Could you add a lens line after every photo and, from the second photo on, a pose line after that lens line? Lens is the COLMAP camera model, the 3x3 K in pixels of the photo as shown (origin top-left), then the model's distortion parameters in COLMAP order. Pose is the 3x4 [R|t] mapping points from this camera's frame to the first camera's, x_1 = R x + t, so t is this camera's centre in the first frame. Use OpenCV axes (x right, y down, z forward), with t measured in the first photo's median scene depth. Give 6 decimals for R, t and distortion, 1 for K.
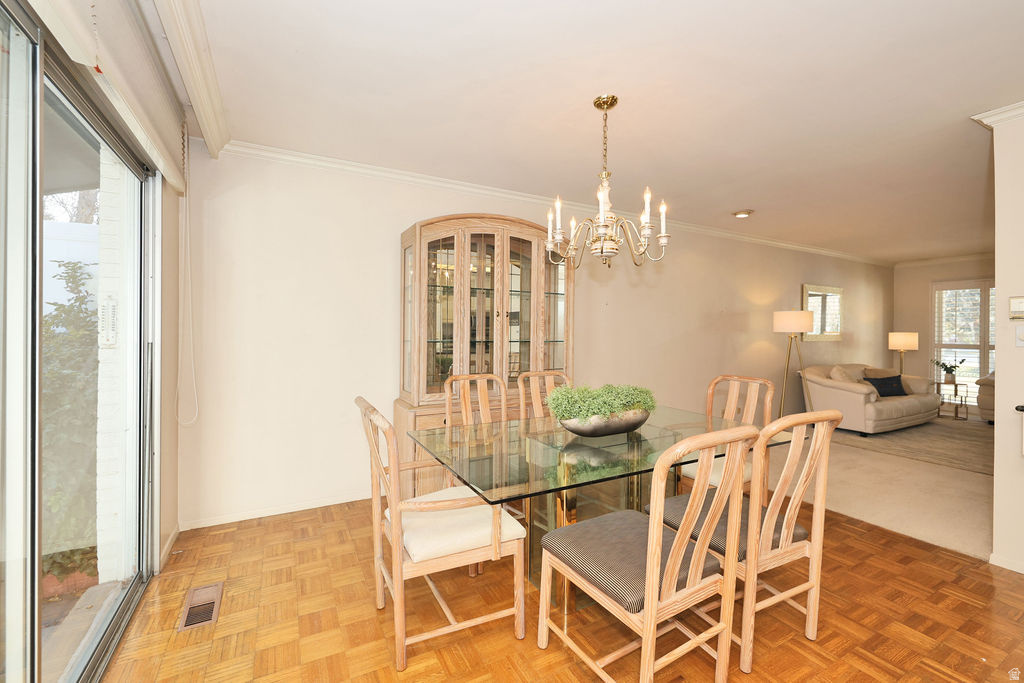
lens RADIAL K [[425.8, 0, 513.2], [0, 425.8, 332.7], [0, 0, 1]] dist [0.000362, -0.003773]
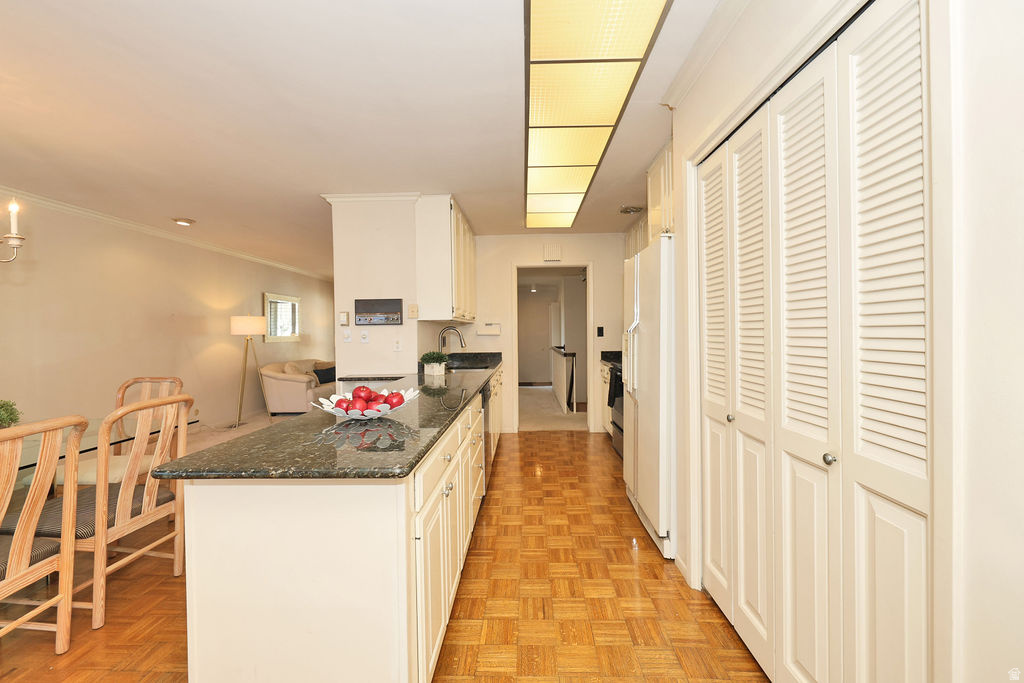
lens RADIAL K [[425.8, 0, 513.2], [0, 425.8, 332.7], [0, 0, 1]] dist [0.000362, -0.003773]
pose [[0.510434, -0.012038, 0.859832, 0.048693], [0.017138, 0.999846, 0.003824, 0.000914], [-0.859746, 0.012784, 0.510562, -0.193566]]
